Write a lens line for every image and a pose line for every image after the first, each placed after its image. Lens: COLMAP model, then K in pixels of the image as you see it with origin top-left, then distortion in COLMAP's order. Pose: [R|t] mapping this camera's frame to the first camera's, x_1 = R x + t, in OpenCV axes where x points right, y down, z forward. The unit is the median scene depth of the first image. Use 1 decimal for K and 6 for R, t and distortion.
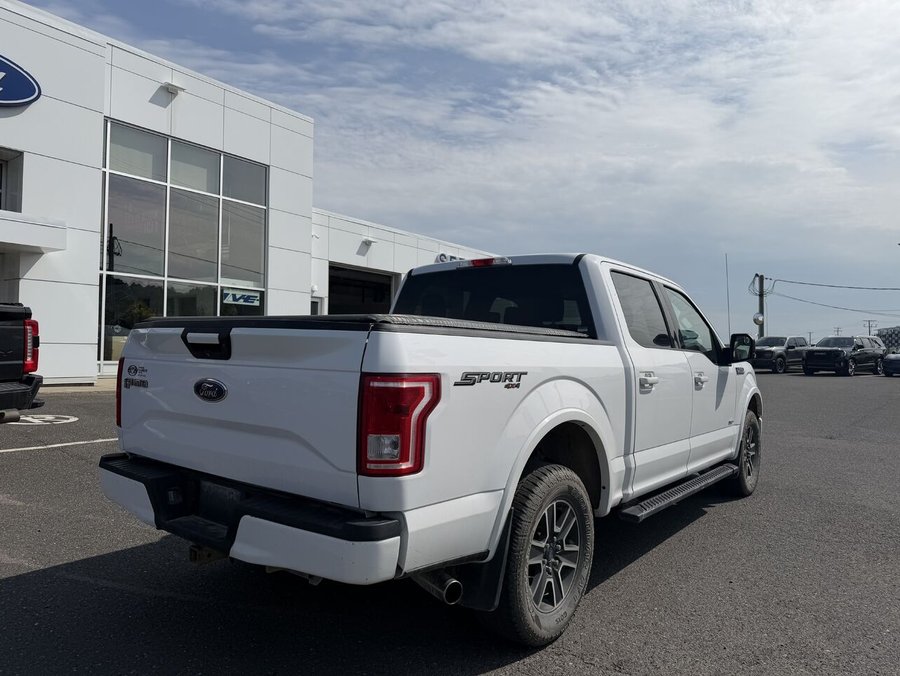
lens RADIAL K [[635.8, 0, 451.6], [0, 635.8, 343.0], [0, 0, 1]] dist [0.044999, -0.056000]
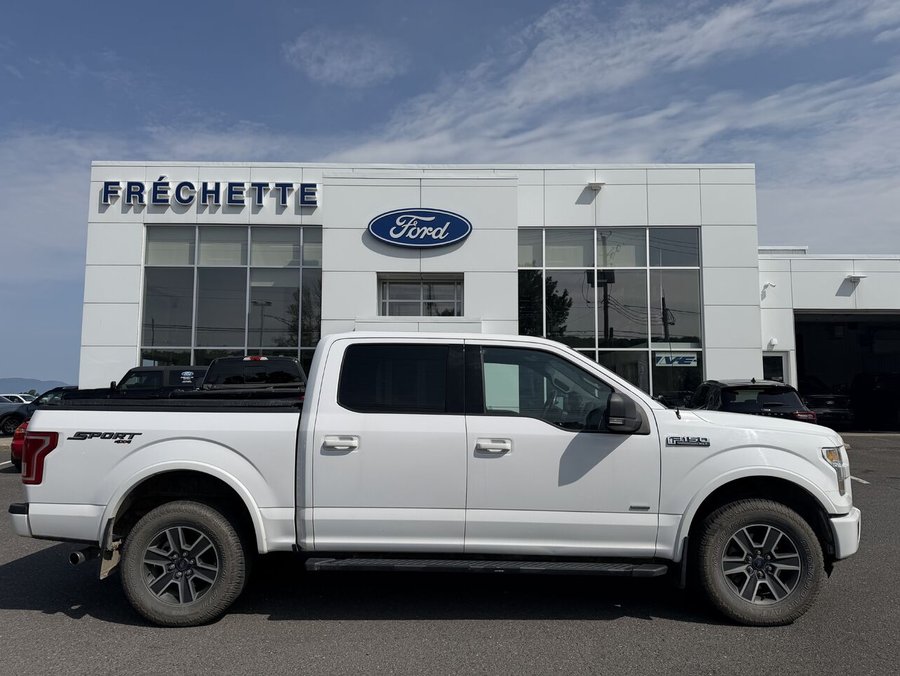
lens RADIAL K [[635.8, 0, 449.2], [0, 635.8, 343.1], [0, 0, 1]] dist [0.044999, -0.056000]
pose [[0.583053, -0.095185, -0.806839, 0.323047], [0.020003, 0.994494, -0.102869, 0.000592], [0.812188, 0.043839, 0.581746, 0.122306]]
